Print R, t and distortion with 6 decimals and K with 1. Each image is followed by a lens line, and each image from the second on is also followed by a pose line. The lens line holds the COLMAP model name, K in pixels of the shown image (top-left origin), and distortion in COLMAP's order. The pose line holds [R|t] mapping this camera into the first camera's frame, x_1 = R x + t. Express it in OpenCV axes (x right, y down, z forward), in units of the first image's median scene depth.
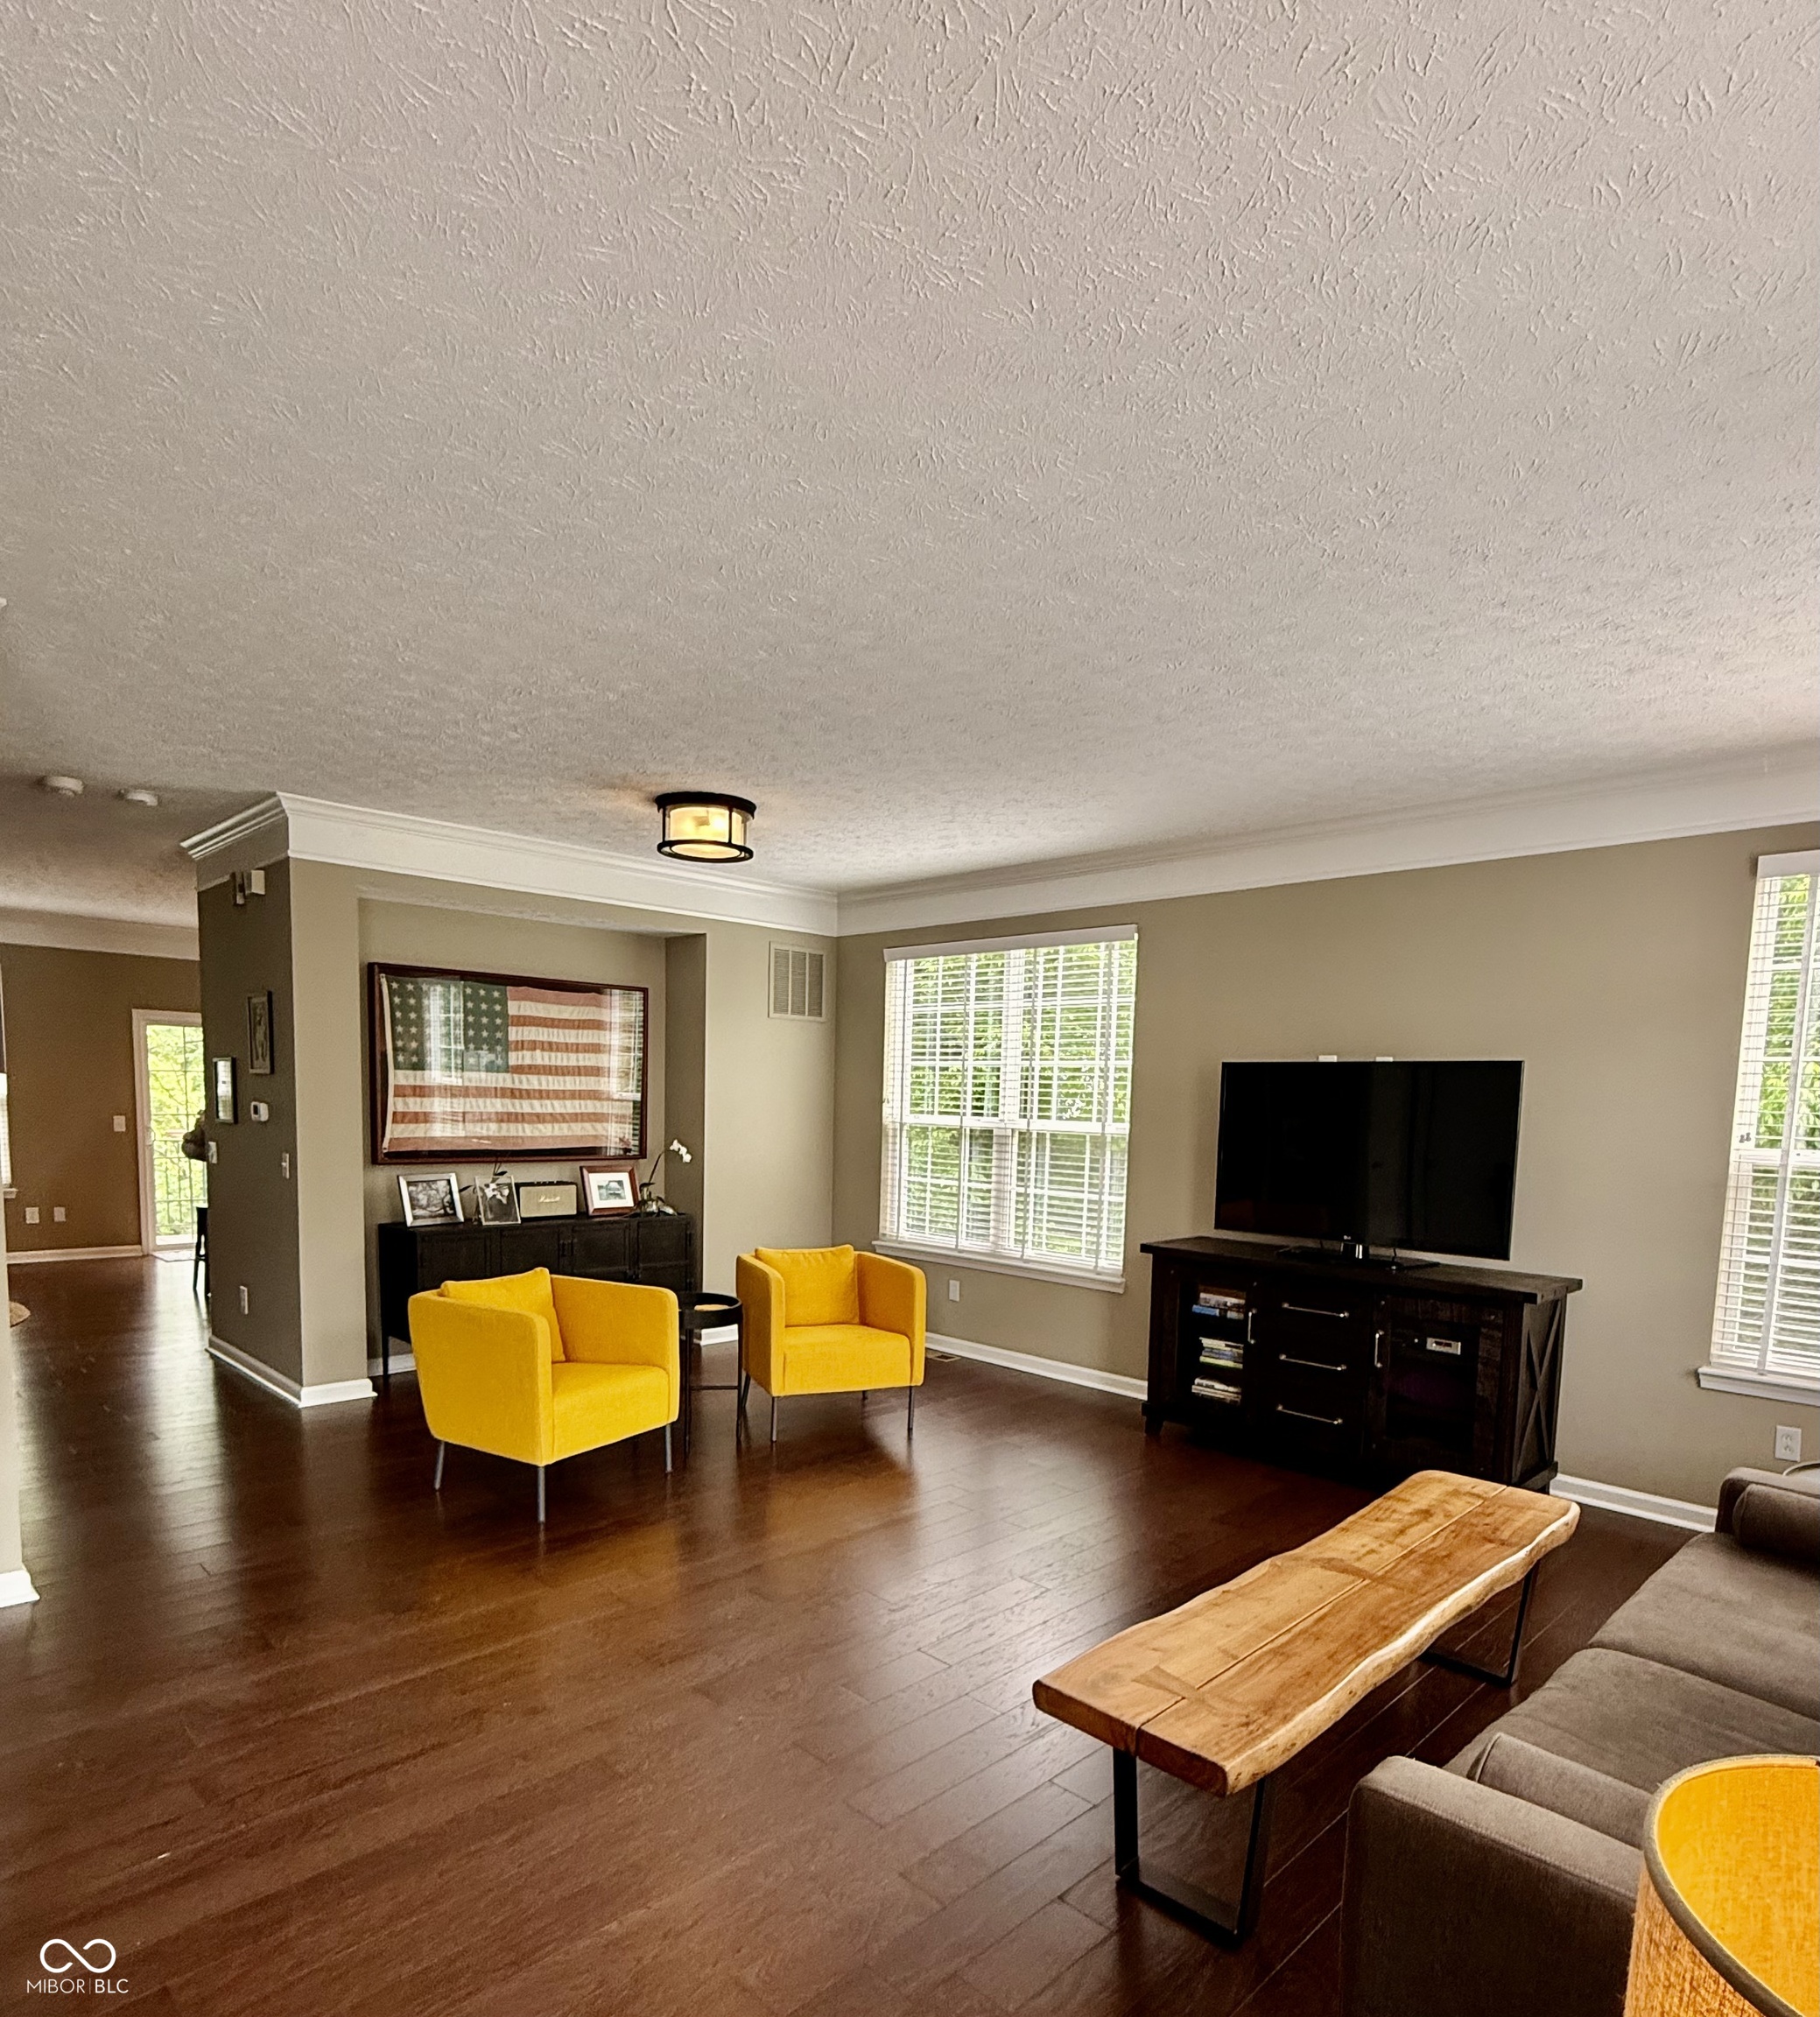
lens RADIAL K [[1163.8, 0, 910.0], [0, 1163.8, 1008.5], [0, 0, 1]] dist [0.000227, 0.000126]
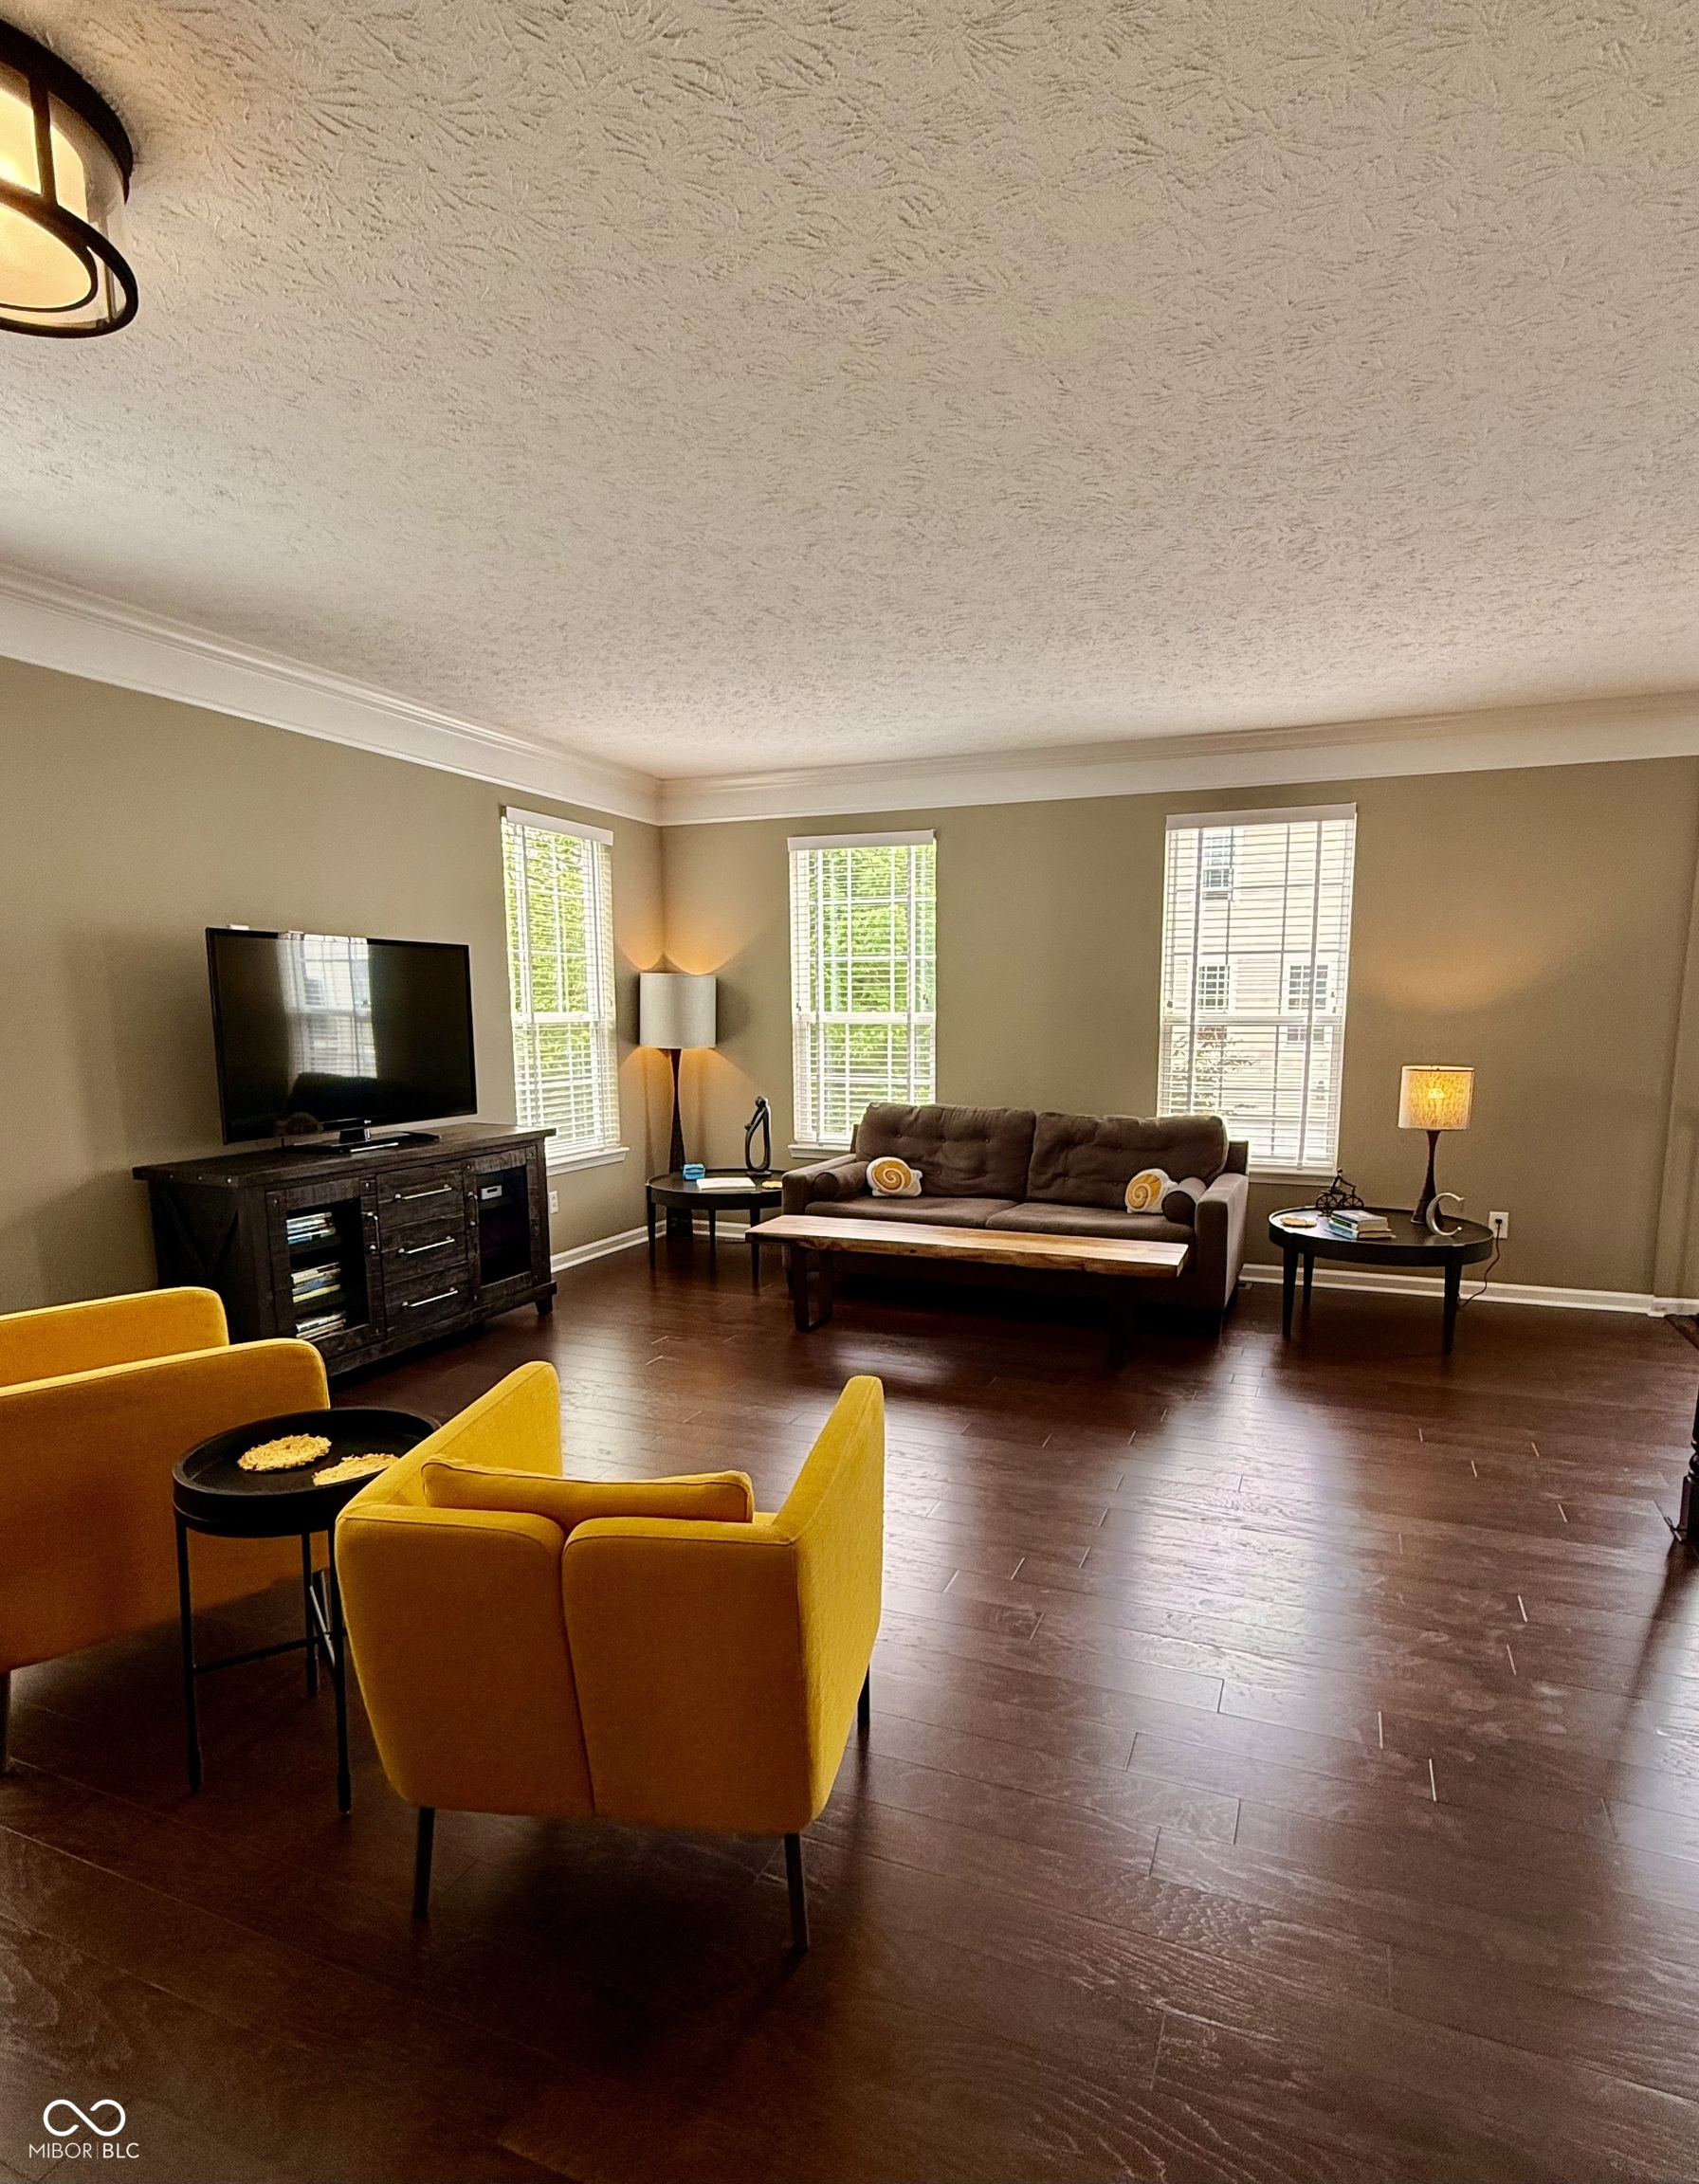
lens RADIAL K [[1131.5, 0, 849.5], [0, 1131.5, 1092.0], [0, 0, 1]] dist [0.000717, 0.000147]
pose [[-0.404886, -0.102550, 0.908598, -0.601351], [-0.103050, 0.992478, 0.066097, 0.068403], [-0.908542, -0.066870, -0.412408, 0.989629]]
